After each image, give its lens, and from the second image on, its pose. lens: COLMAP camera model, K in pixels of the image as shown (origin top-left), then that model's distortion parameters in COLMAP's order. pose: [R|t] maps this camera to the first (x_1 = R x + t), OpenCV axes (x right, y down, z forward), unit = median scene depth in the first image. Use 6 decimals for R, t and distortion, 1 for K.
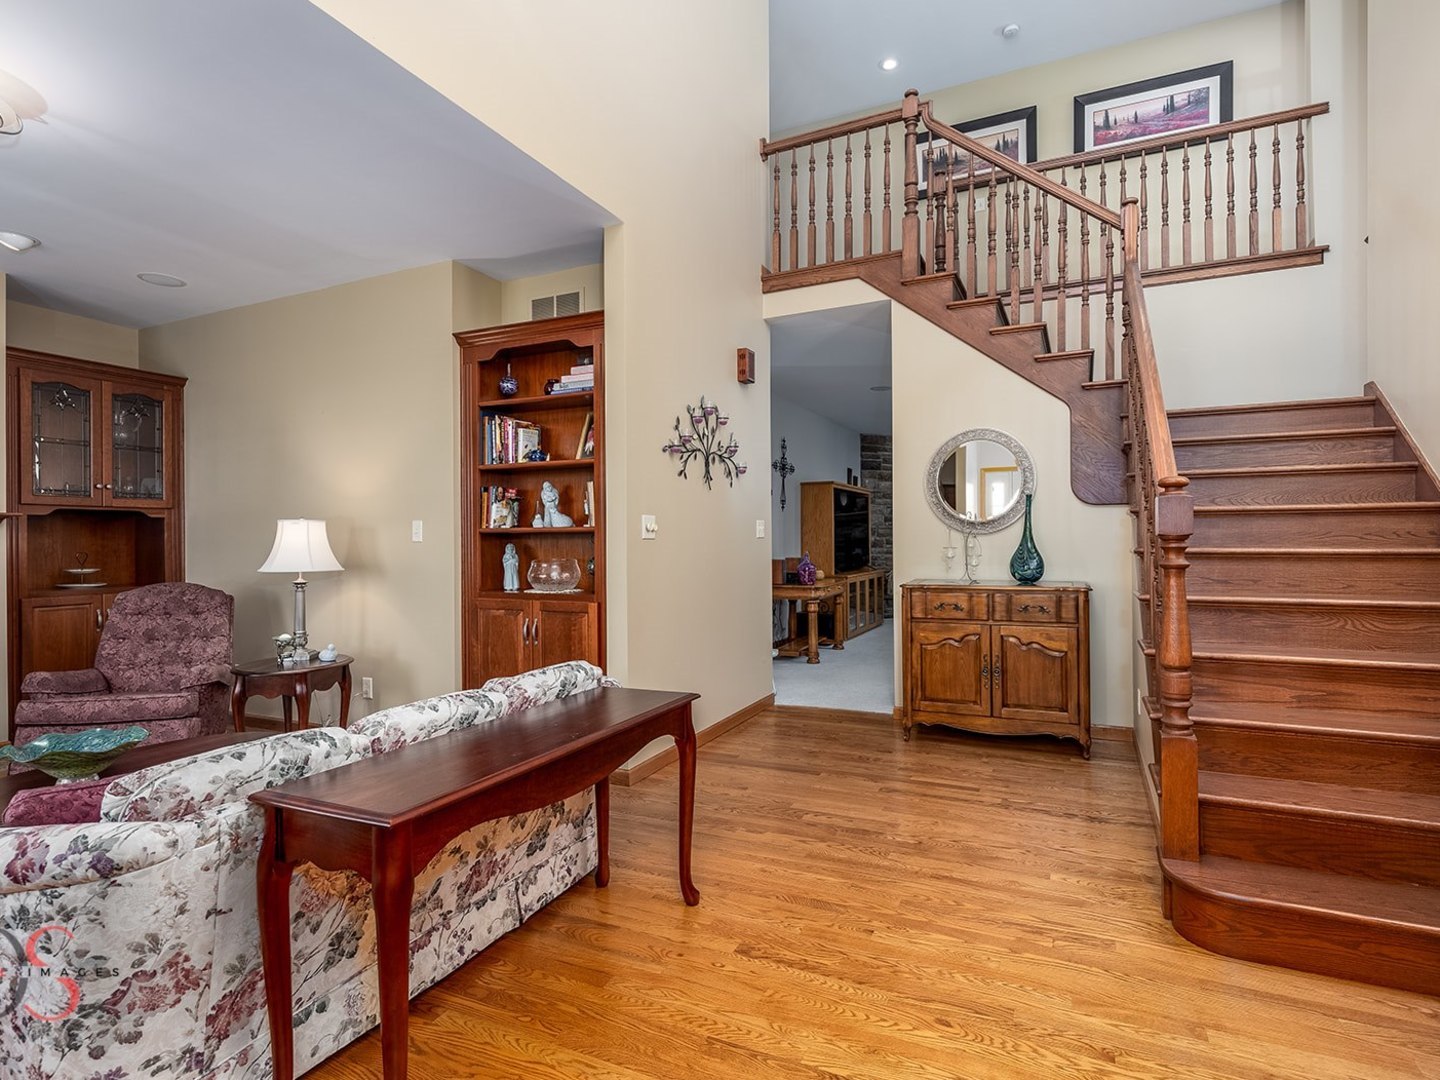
lens RADIAL K [[733.5, 0, 739.8], [0, 733.5, 537.7], [0, 0, 1]] dist [0.019243, -0.007712]
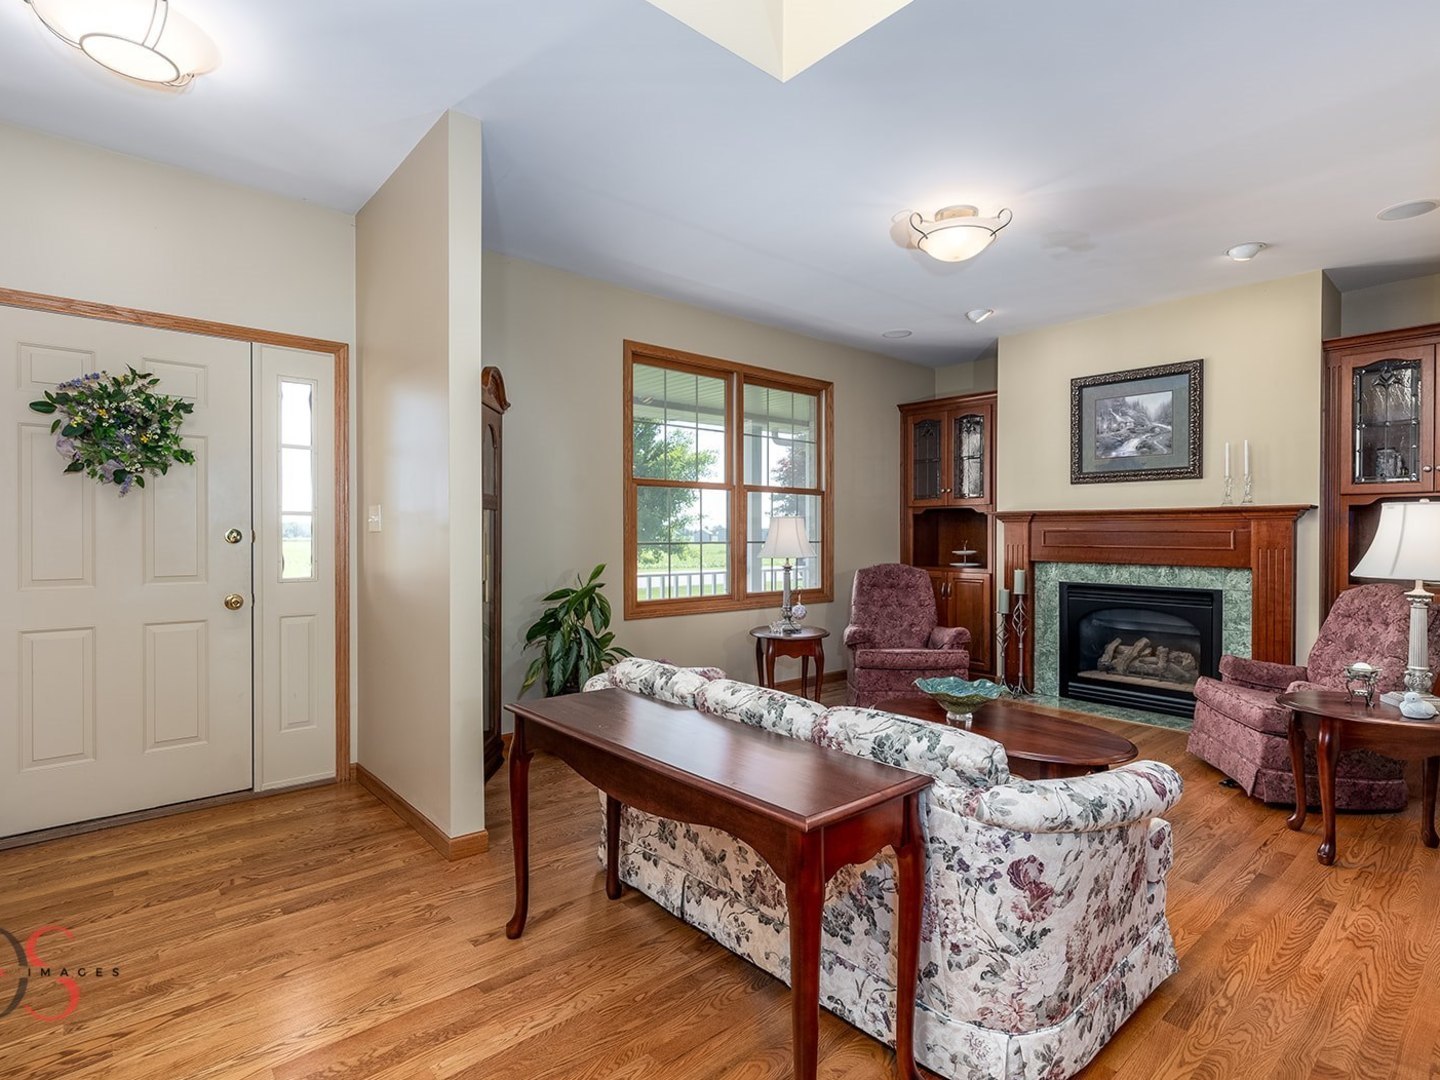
lens RADIAL K [[733.5, 0, 739.8], [0, 733.5, 537.7], [0, 0, 1]] dist [0.019243, -0.007712]
pose [[-0.388791, 0.012050, -0.921247, 0.523661], [0.003087, 0.999926, 0.011776, -0.003658], [0.921321, 0.001734, -0.388800, 1.337080]]
